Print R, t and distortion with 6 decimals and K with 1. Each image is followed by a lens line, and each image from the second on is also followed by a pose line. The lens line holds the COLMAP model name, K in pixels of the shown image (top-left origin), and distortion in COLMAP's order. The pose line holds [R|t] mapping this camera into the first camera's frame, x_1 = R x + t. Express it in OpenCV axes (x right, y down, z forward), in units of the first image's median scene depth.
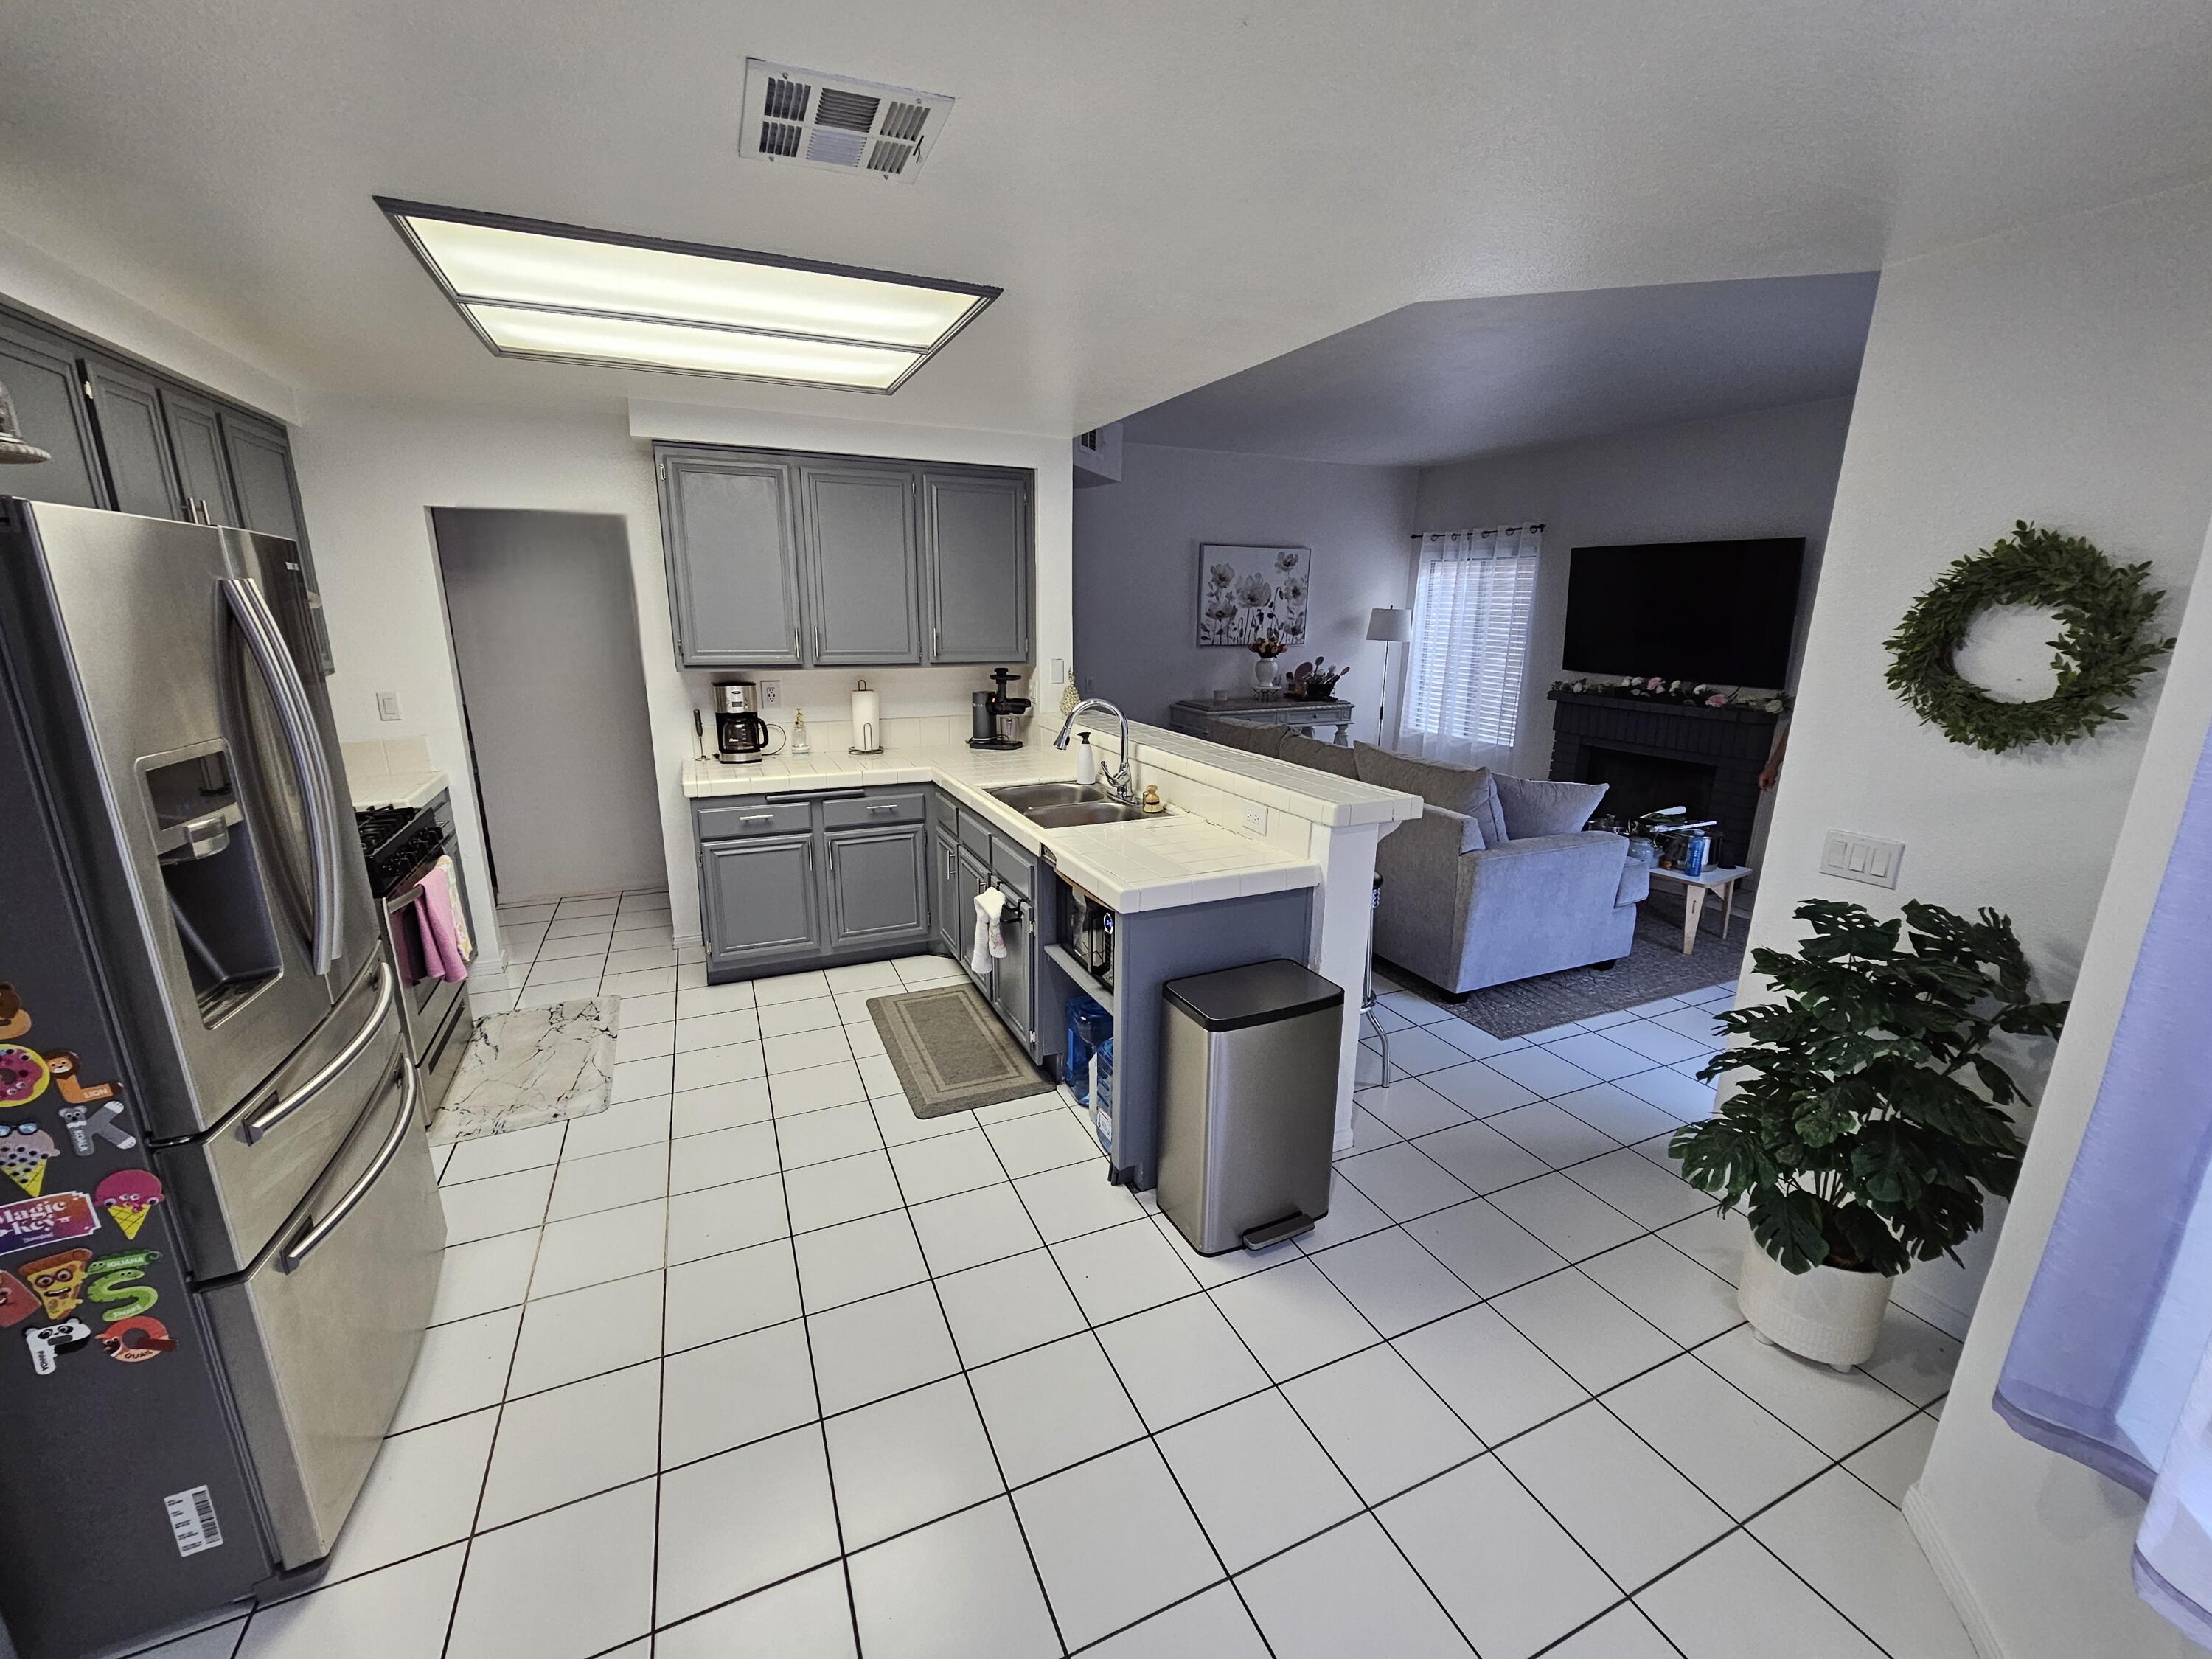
lens RADIAL K [[911.2, 0, 1106.0], [0, 911.2, 829.5], [0, 0, 1]] dist [-0.000249, -0.000136]
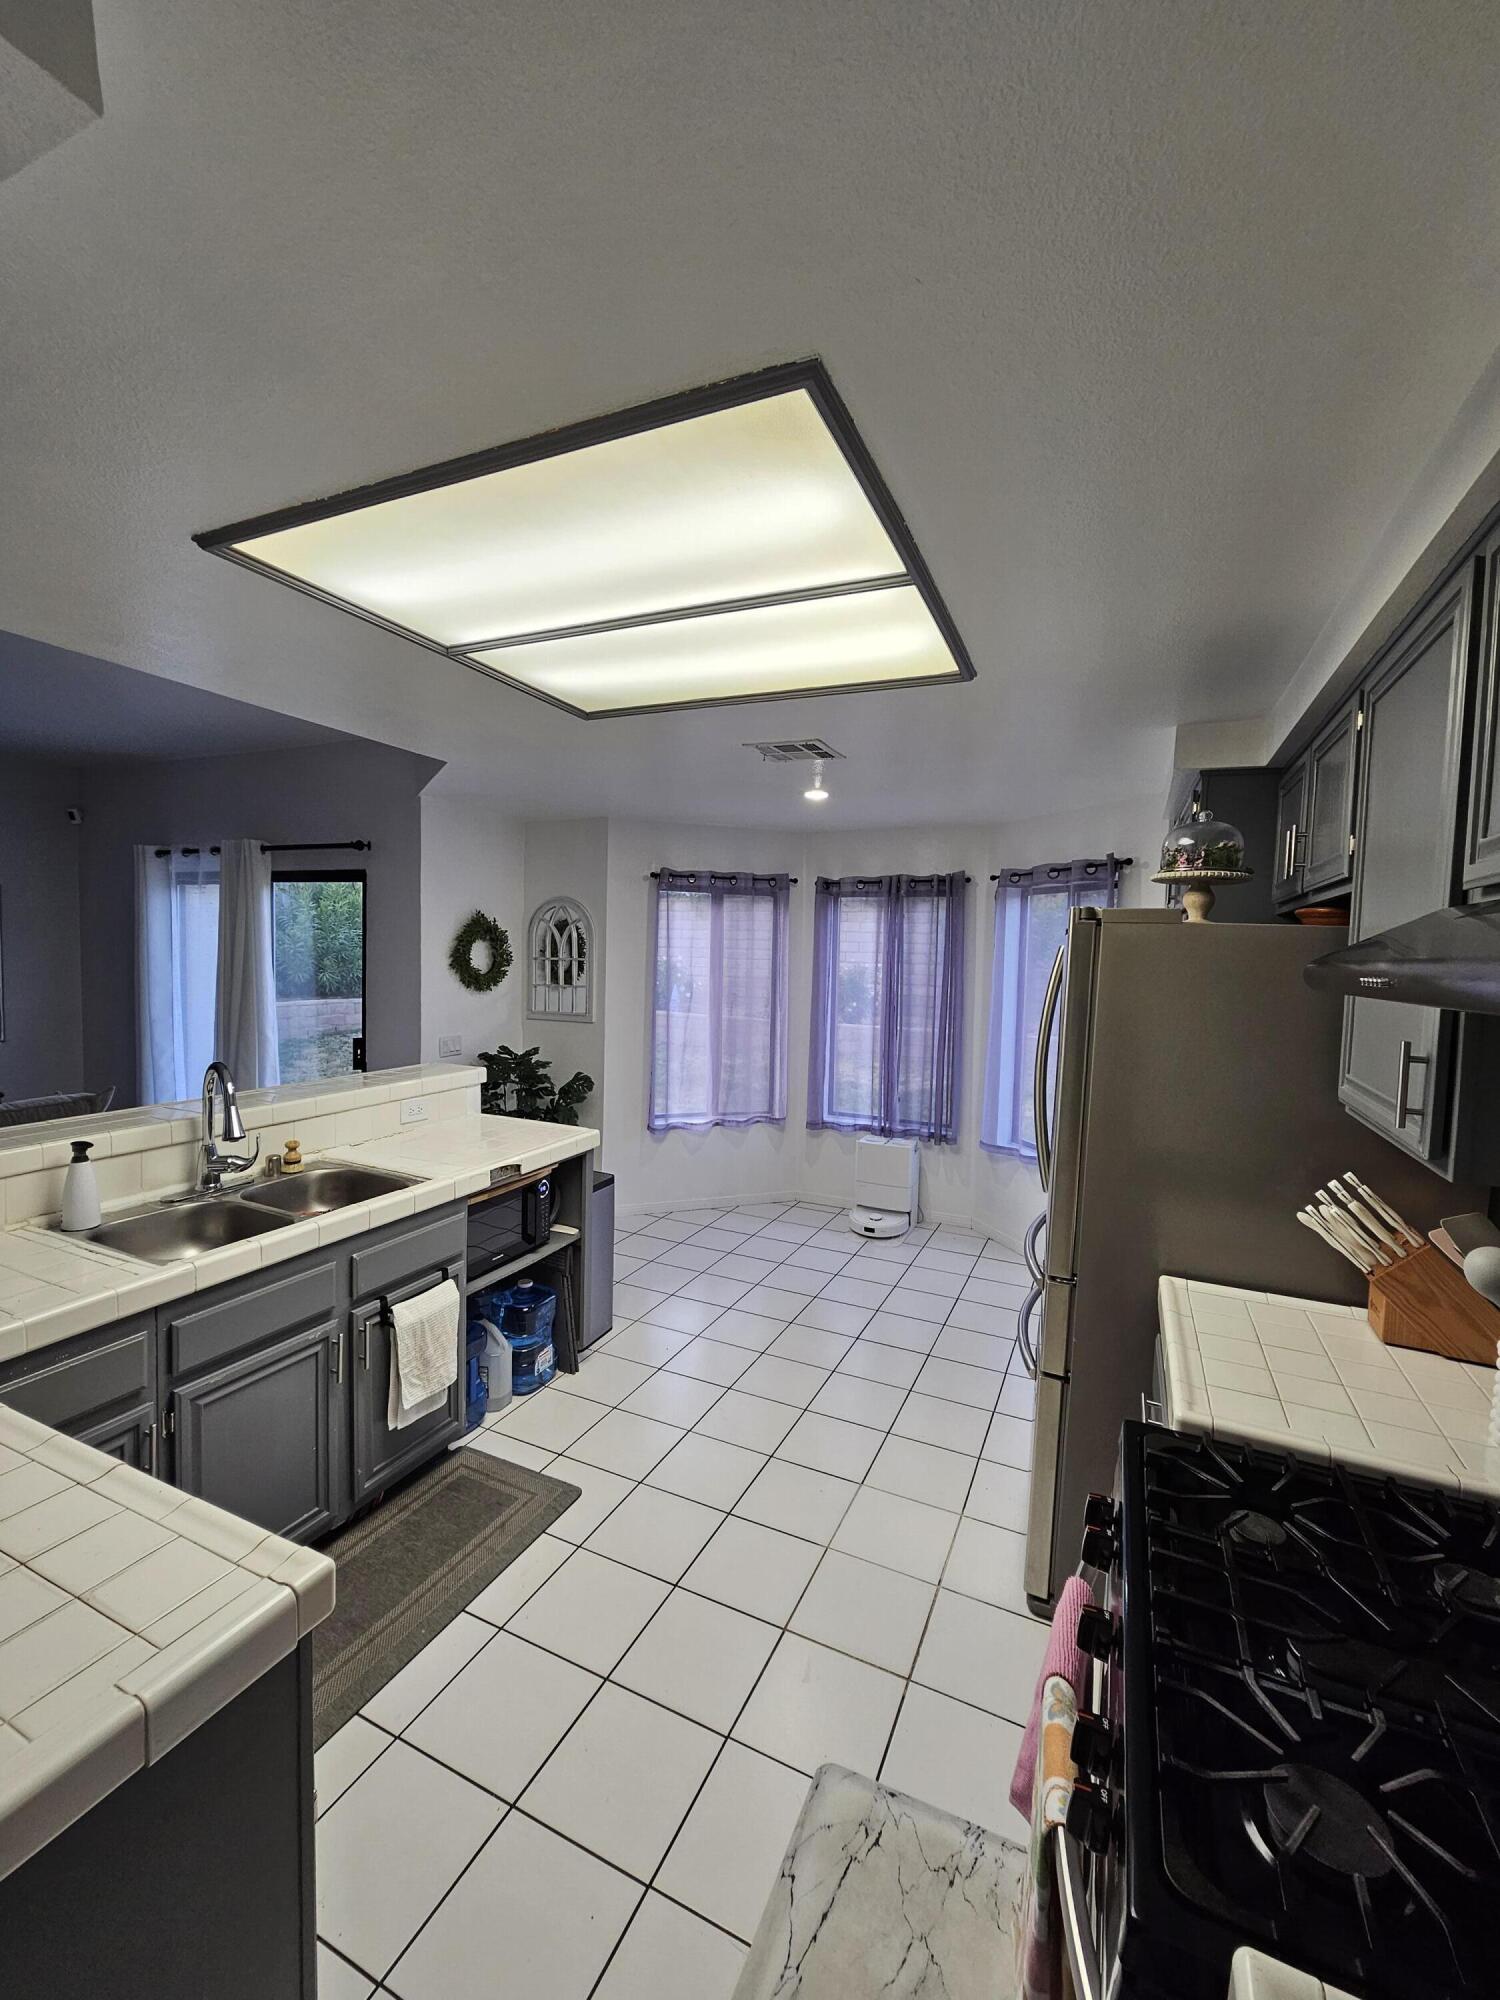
lens RADIAL K [[823.9, 0, 750.0], [0, 823.9, 1000.0], [0, 0, 1]] dist [-0.000249, -0.000136]
pose [[-0.655131, -0.084374, 0.750789, -1.266876], [0.142007, 0.962281, 0.232056, -0.470193], [-0.742049, 0.258645, -0.618438, 1.764452]]
